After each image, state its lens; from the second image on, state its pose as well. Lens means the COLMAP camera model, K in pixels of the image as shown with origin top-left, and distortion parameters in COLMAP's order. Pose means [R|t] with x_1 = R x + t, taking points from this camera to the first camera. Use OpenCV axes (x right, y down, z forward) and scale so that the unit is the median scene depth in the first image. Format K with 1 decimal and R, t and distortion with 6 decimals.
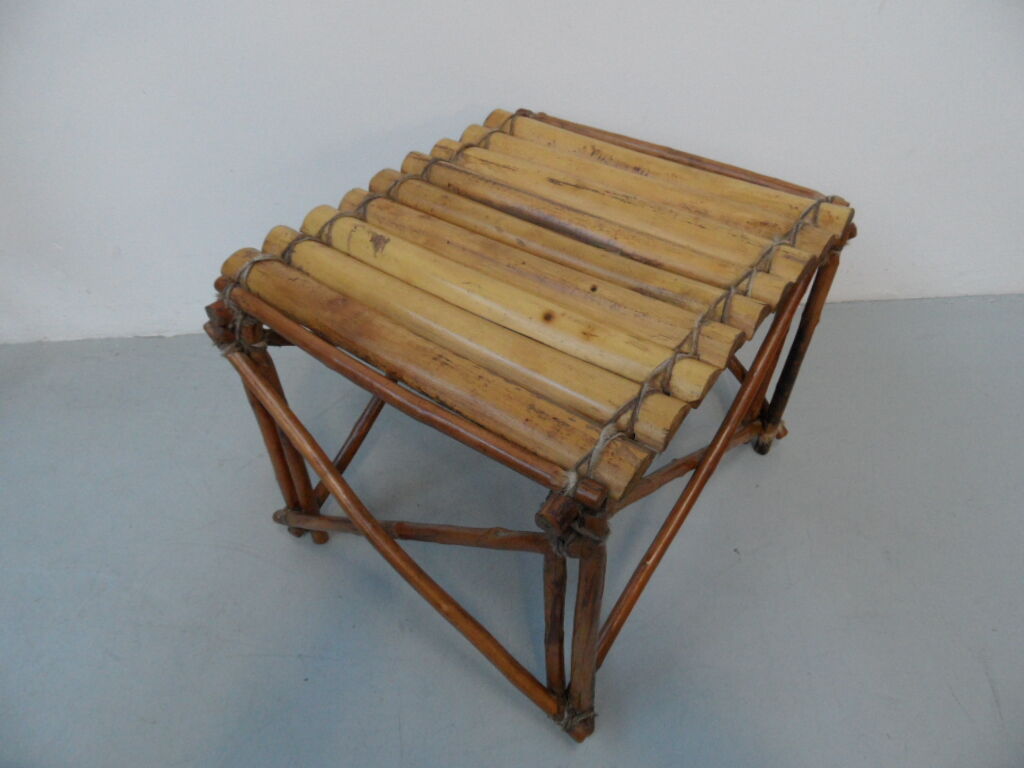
lens RADIAL K [[720.8, 0, 512.0], [0, 720.8, 384.0], [0, 0, 1]] dist [-0.000543, 0.000176]
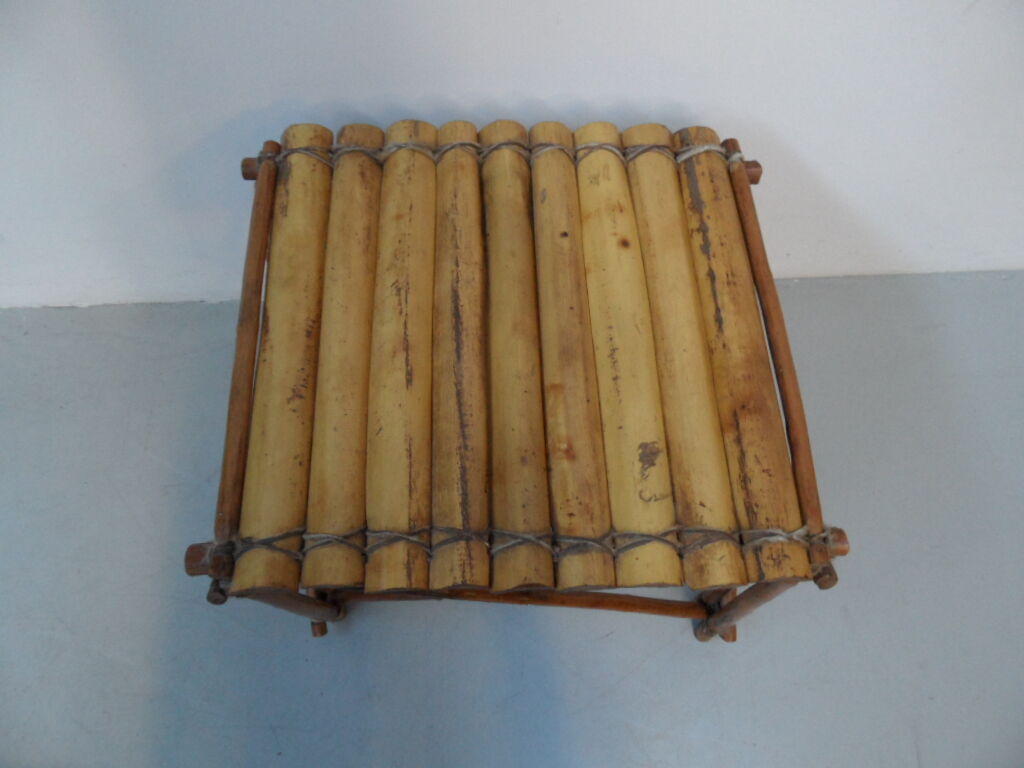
lens RADIAL K [[720.8, 0, 512.0], [0, 720.8, 384.0], [0, 0, 1]] dist [-0.000543, 0.000176]
pose [[-0.631586, -0.698415, 0.336624, -0.319663], [0.552694, -0.101097, 0.827230, -0.997105], [-0.543718, 0.708517, 0.449861, 0.688008]]
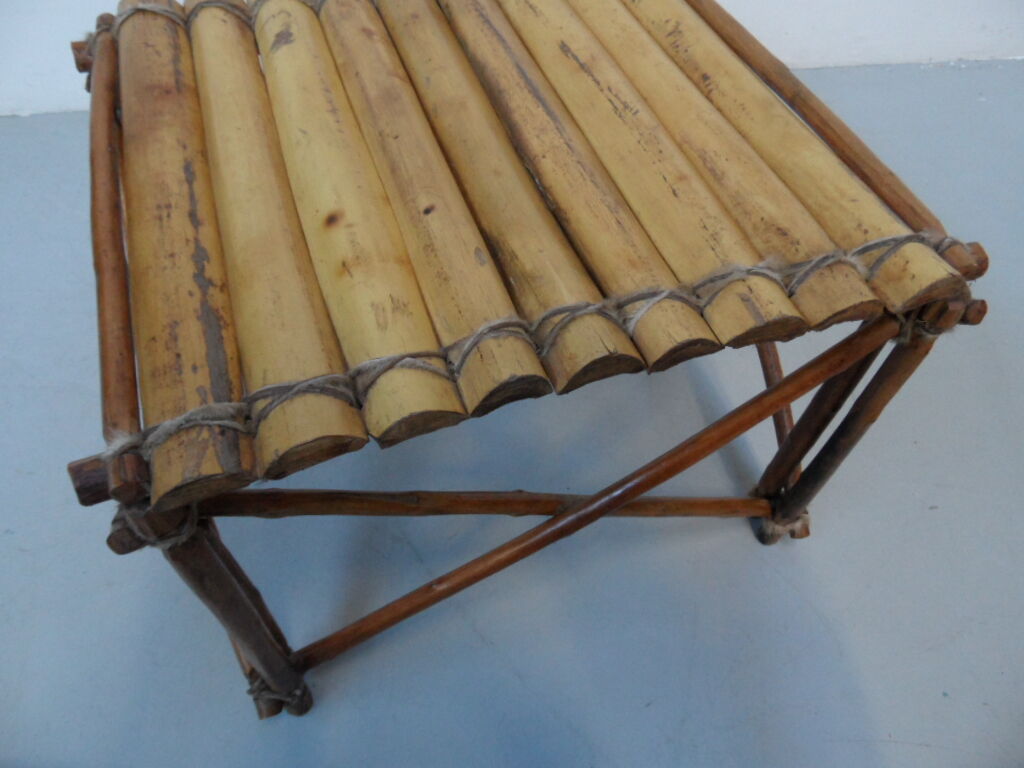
lens RADIAL K [[735.2, 0, 511.2], [0, 735.2, 359.3], [0, 0, 1]] dist [-0.015013, 0.000152]
pose [[0.829292, 0.468484, -0.304626, 0.418713], [-0.414373, 0.881277, 0.227257, -0.185260], [0.374926, -0.062233, 0.924964, 0.380651]]
